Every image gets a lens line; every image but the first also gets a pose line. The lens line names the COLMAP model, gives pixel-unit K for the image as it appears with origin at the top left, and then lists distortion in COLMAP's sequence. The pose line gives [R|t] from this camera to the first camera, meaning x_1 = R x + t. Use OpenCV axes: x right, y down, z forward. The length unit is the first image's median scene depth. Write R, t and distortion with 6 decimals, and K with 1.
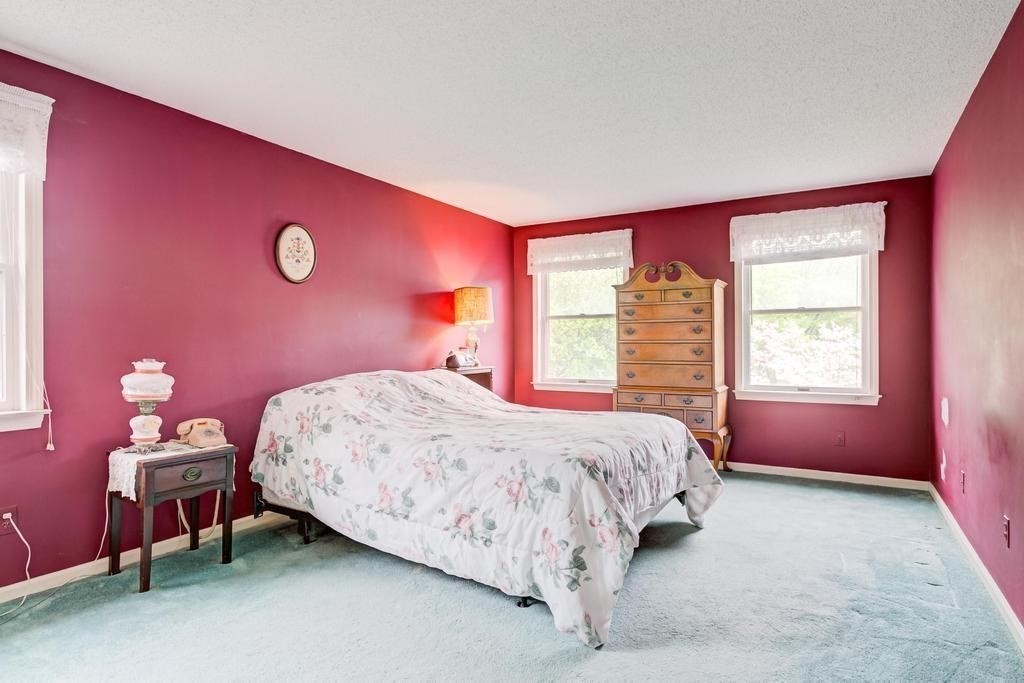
lens RADIAL K [[553.0, 0, 515.7], [0, 553.0, 340.8], [0, 0, 1]] dist [-0.012928, 0.003150]
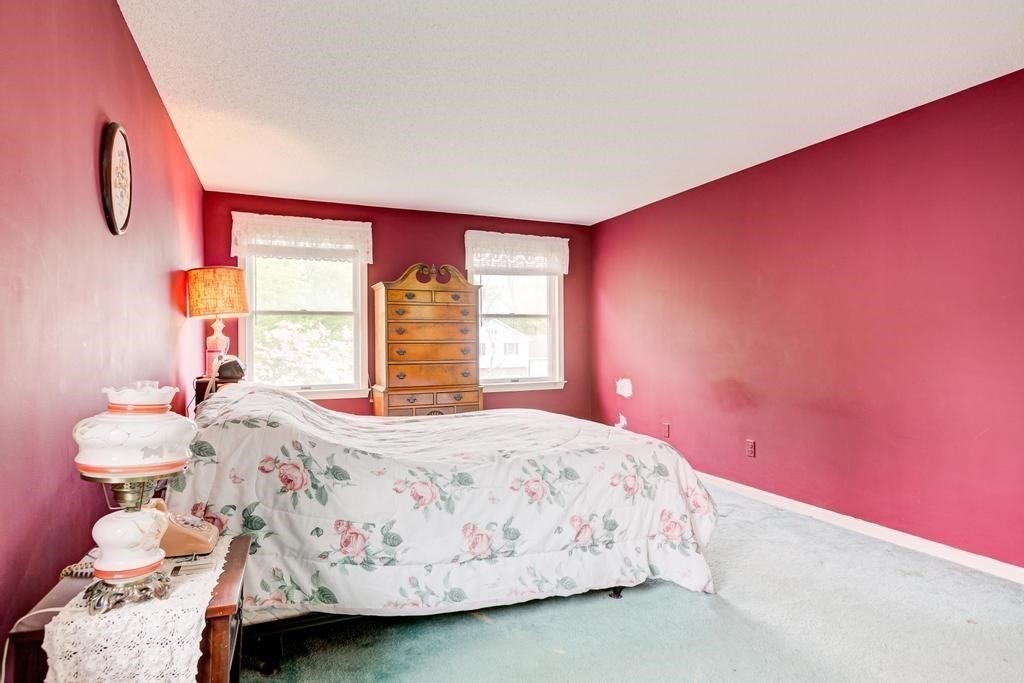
lens RADIAL K [[553.0, 0, 515.7], [0, 553.0, 342.6], [0, 0, 1]] dist [-0.012928, 0.003150]
pose [[0.582814, -0.002721, 0.812601, -0.812111], [0.001084, 0.999996, 0.002571, 0.001206], [-0.812605, -0.000618, 0.582815, 0.480345]]
